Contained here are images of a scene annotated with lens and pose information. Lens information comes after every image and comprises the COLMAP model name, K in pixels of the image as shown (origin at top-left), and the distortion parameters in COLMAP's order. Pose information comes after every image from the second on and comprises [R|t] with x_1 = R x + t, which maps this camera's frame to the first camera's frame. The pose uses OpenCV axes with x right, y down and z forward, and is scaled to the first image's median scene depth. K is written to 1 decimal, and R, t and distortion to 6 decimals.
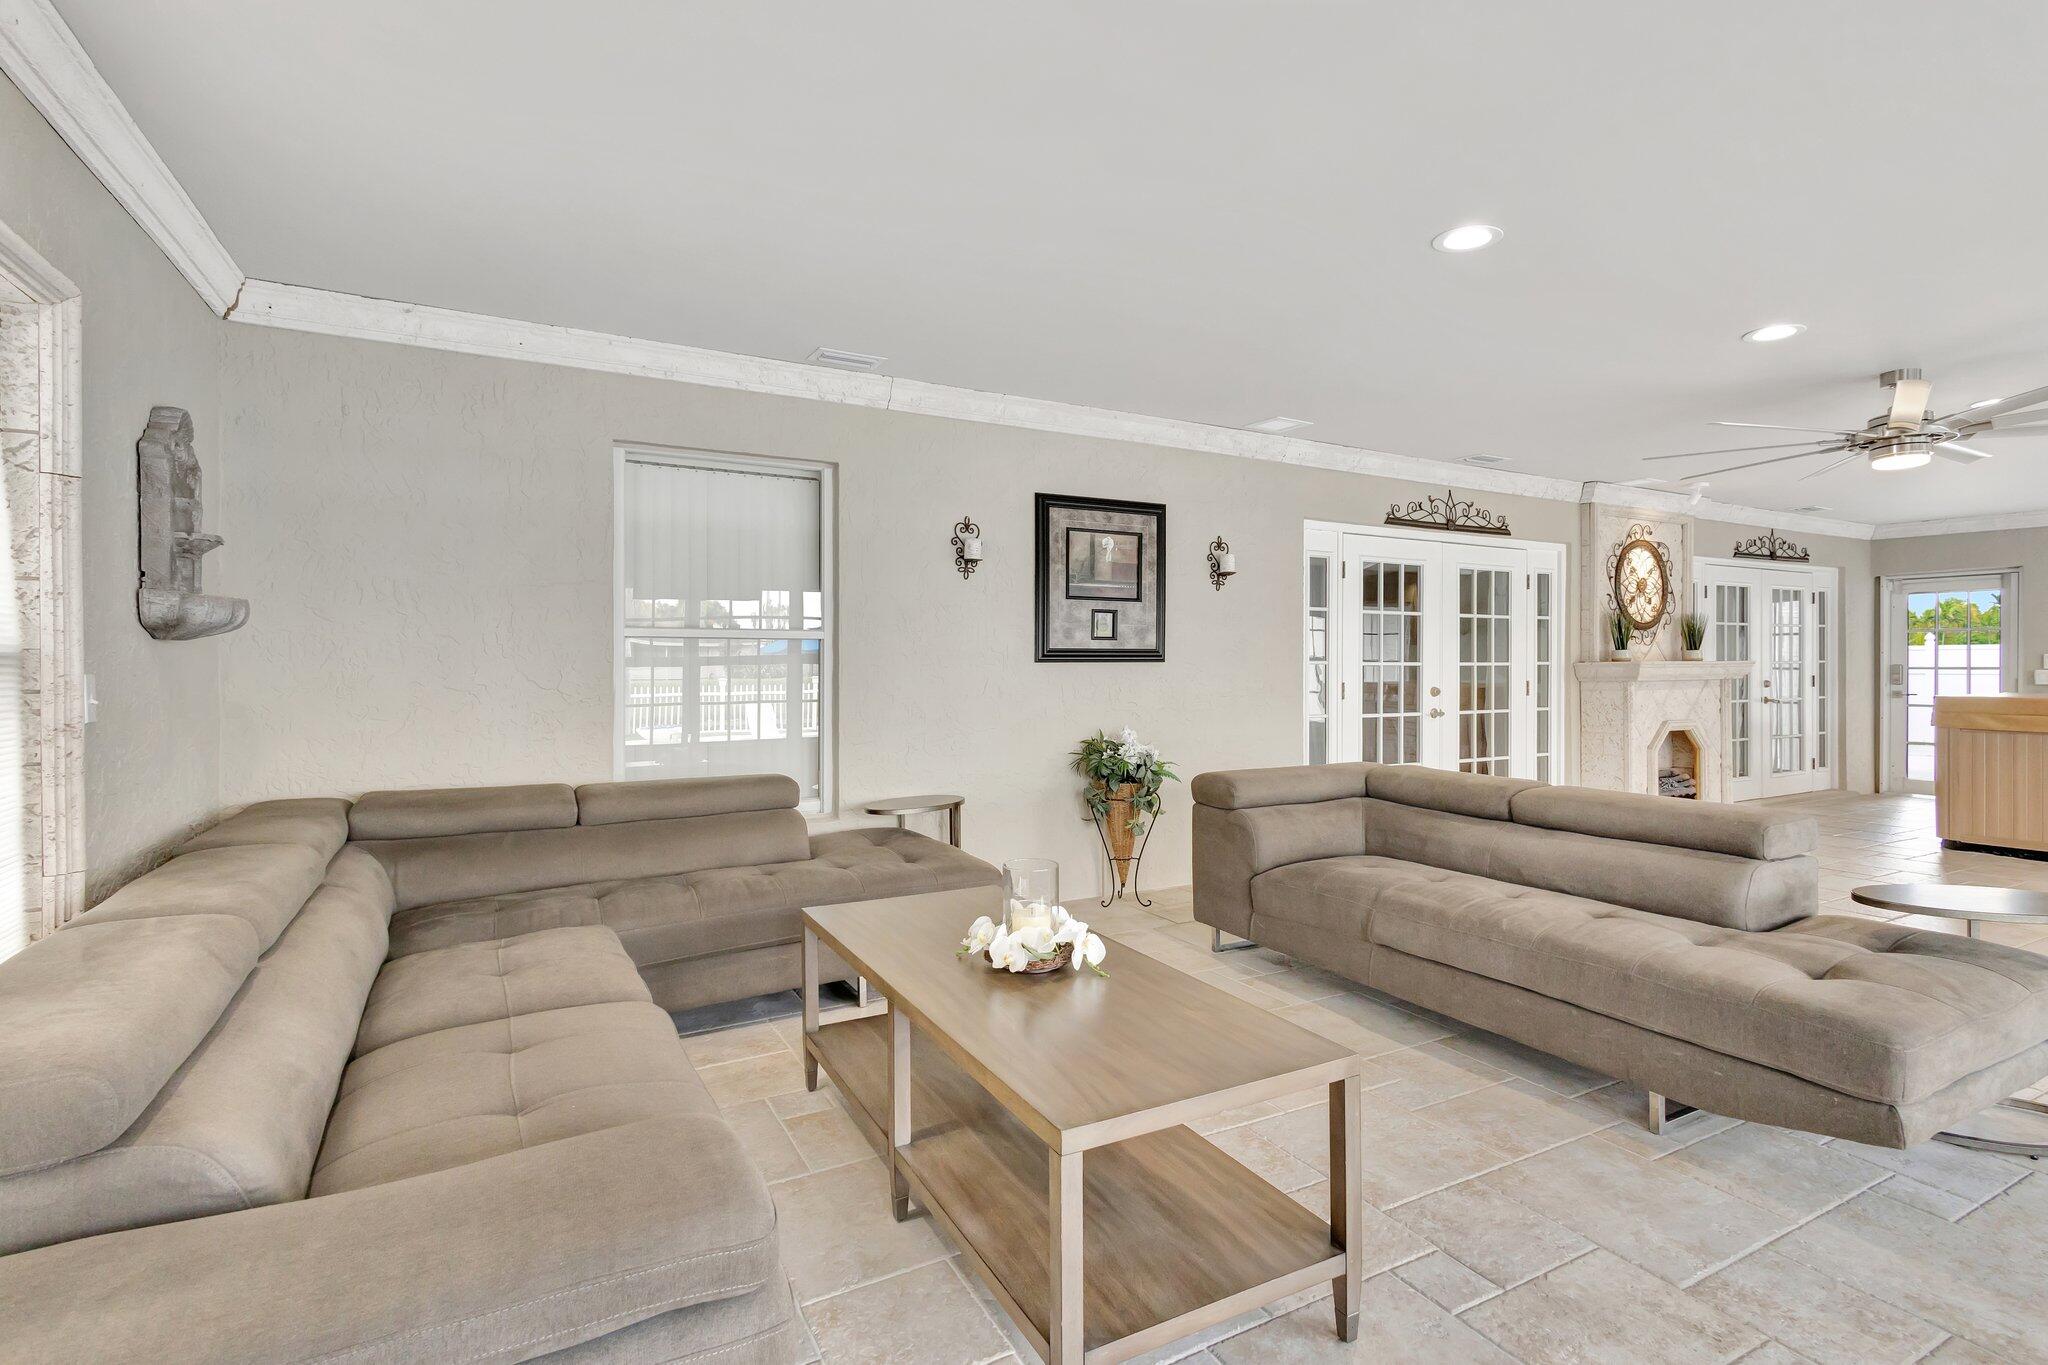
lens RADIAL K [[969.6, 0, 1019.7], [0, 969.6, 667.1], [0, 0, 1]] dist [0.004350, 0.000371]
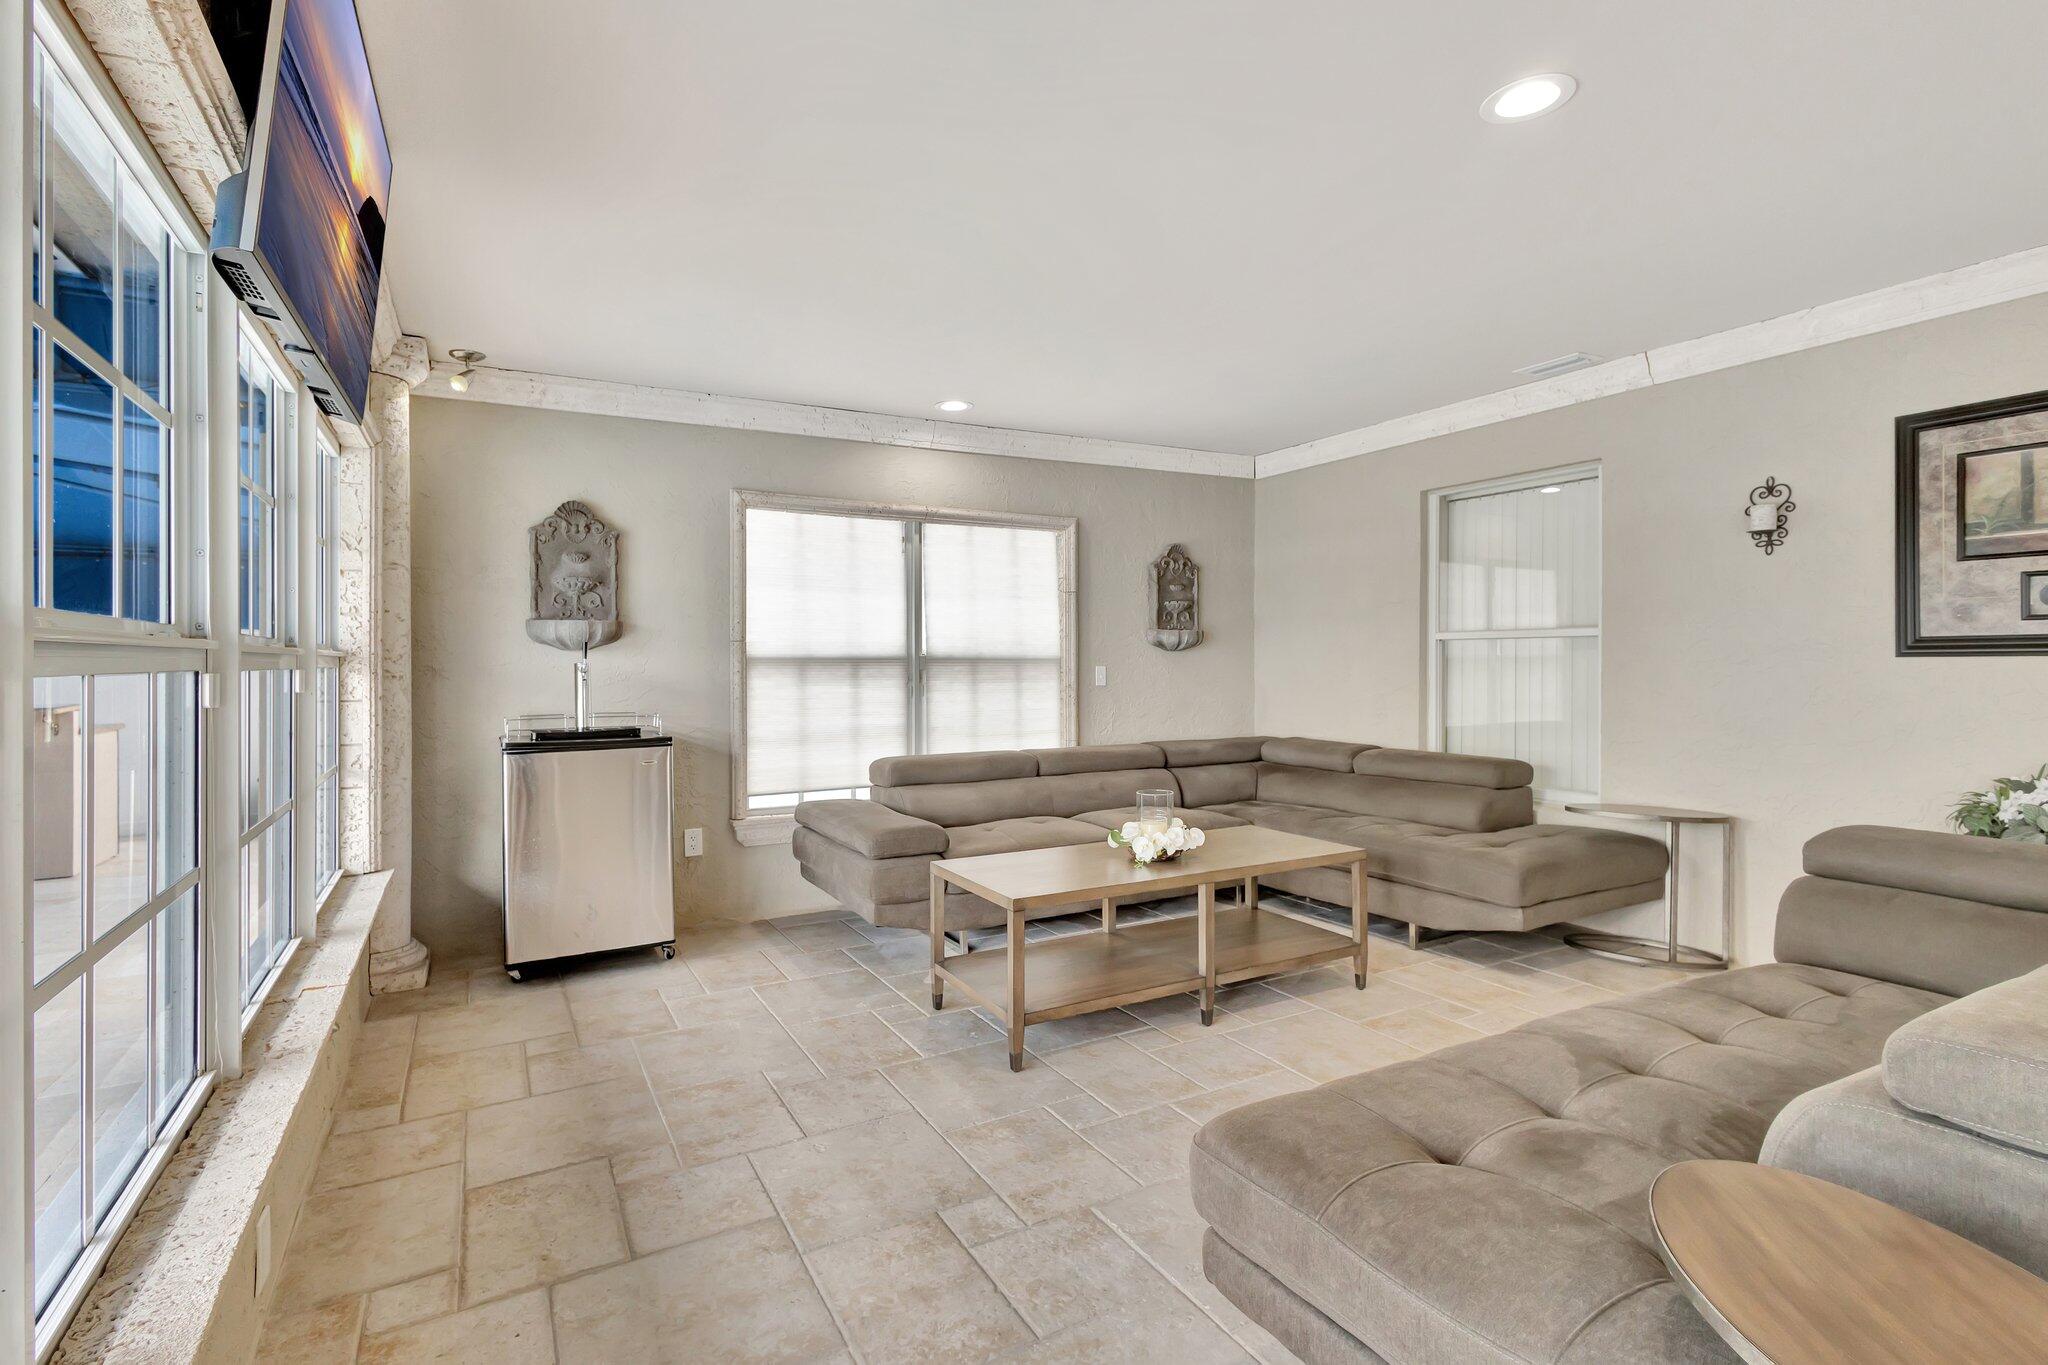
lens RADIAL K [[953.1, 0, 1028.2], [0, 953.1, 666.9], [0, 0, 1]] dist [0.004055, 0.000150]
pose [[0.027765, 0.005692, -0.999598, 0.680902], [0.001559, 0.999982, 0.005738, -0.002633], [0.999613, -0.001718, 0.027756, 0.339120]]
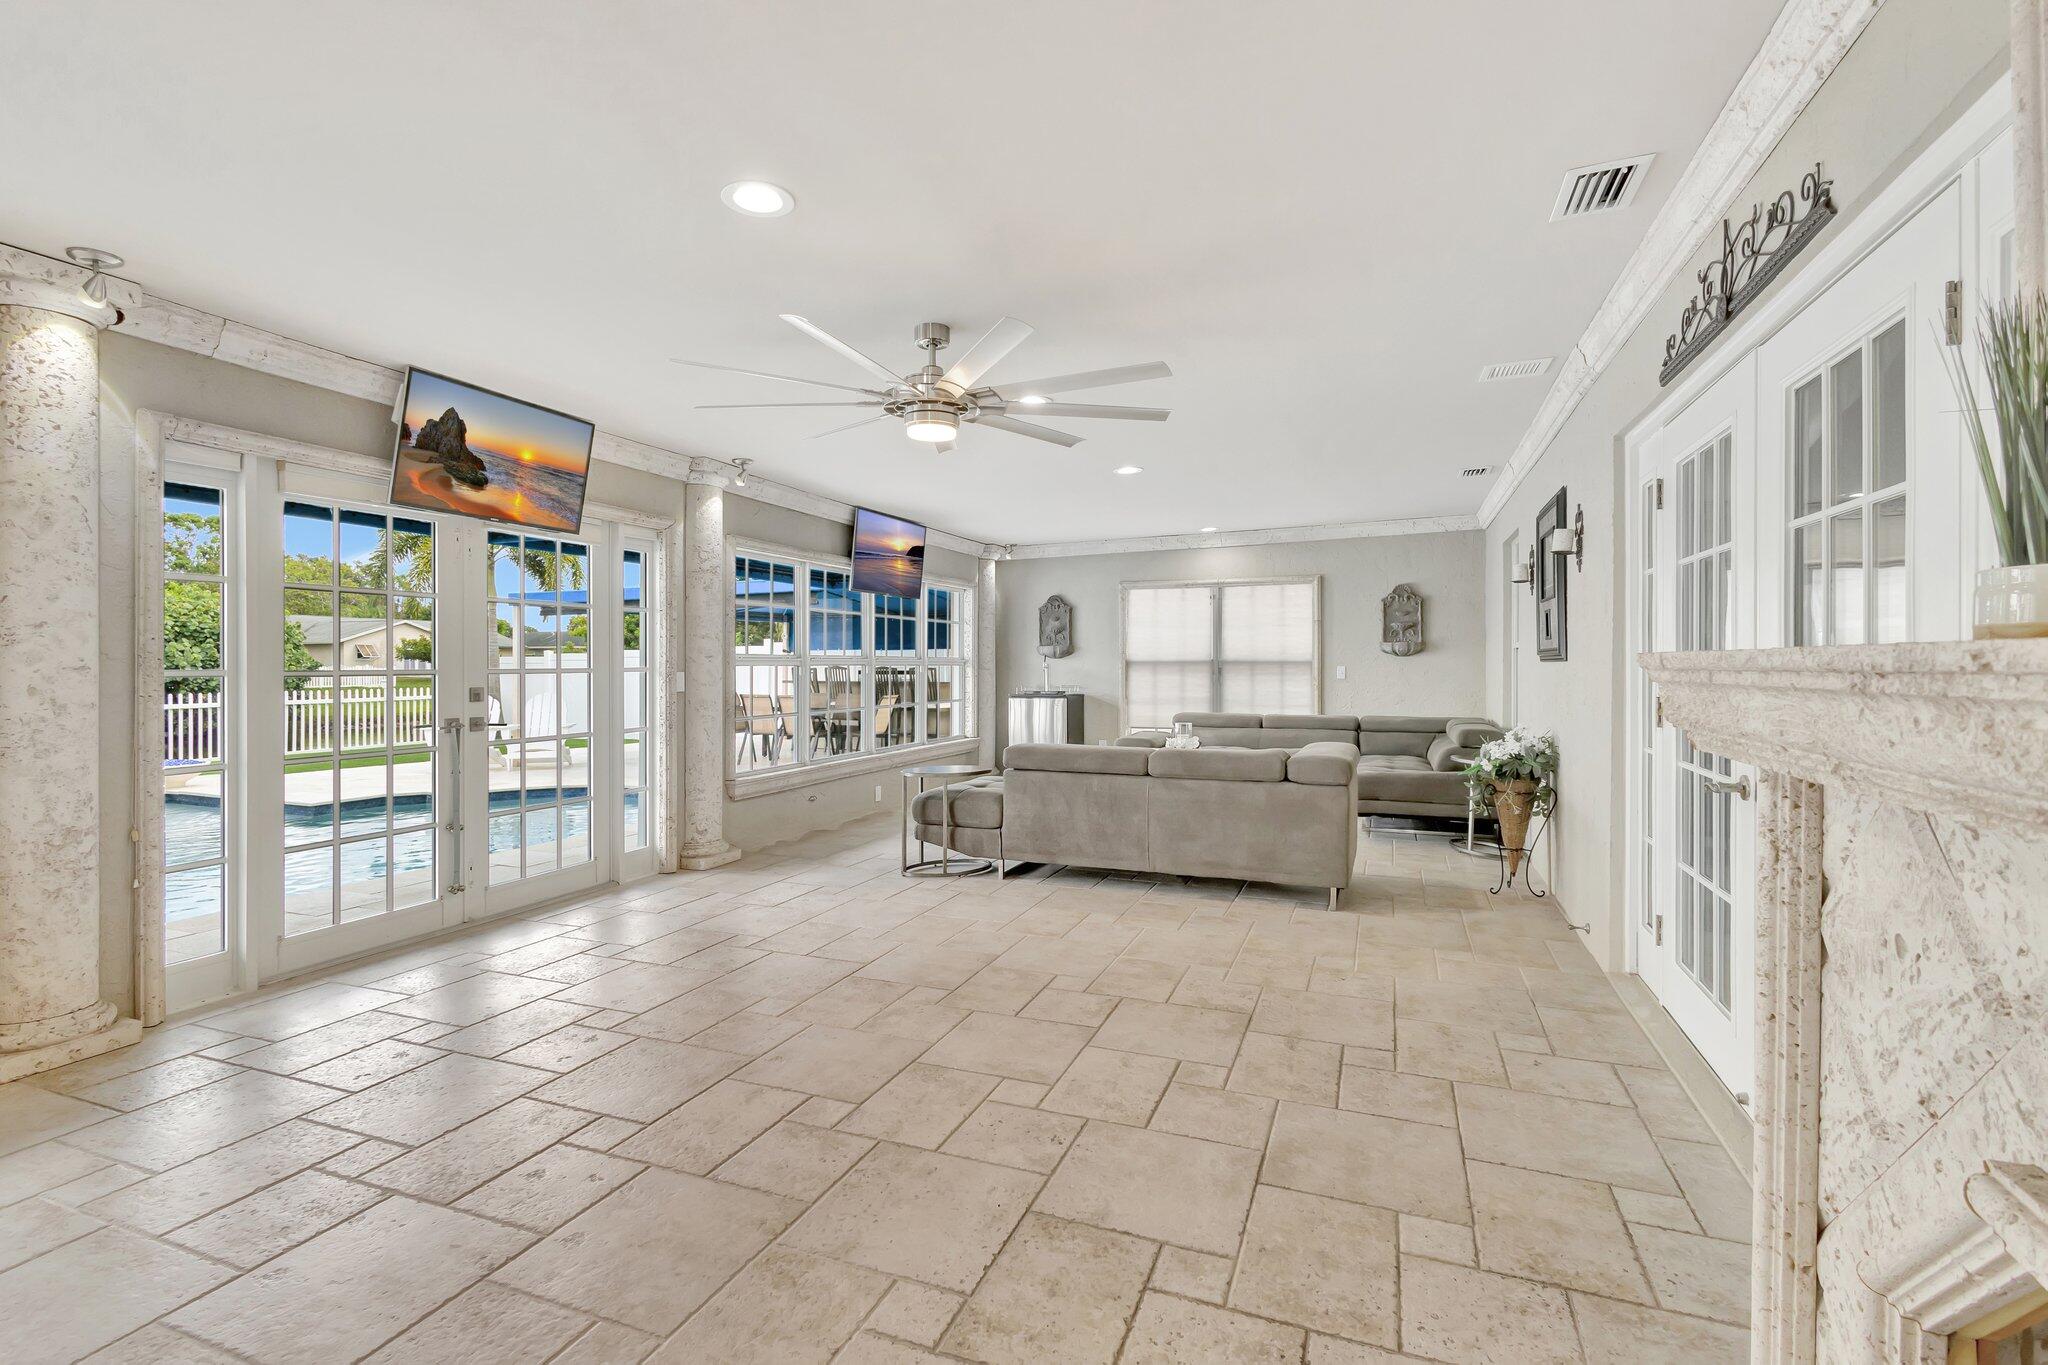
lens RADIAL K [[940.0, 0, 1022.8], [0, 940.0, 664.9], [0, 0, 1]] dist [0.005294, -0.000027]
pose [[-0.758725, 0.001792, -0.651409, 1.152721], [0.000241, 0.999997, 0.002471, -0.004473], [0.651411, 0.001718, -0.758723, 1.402122]]
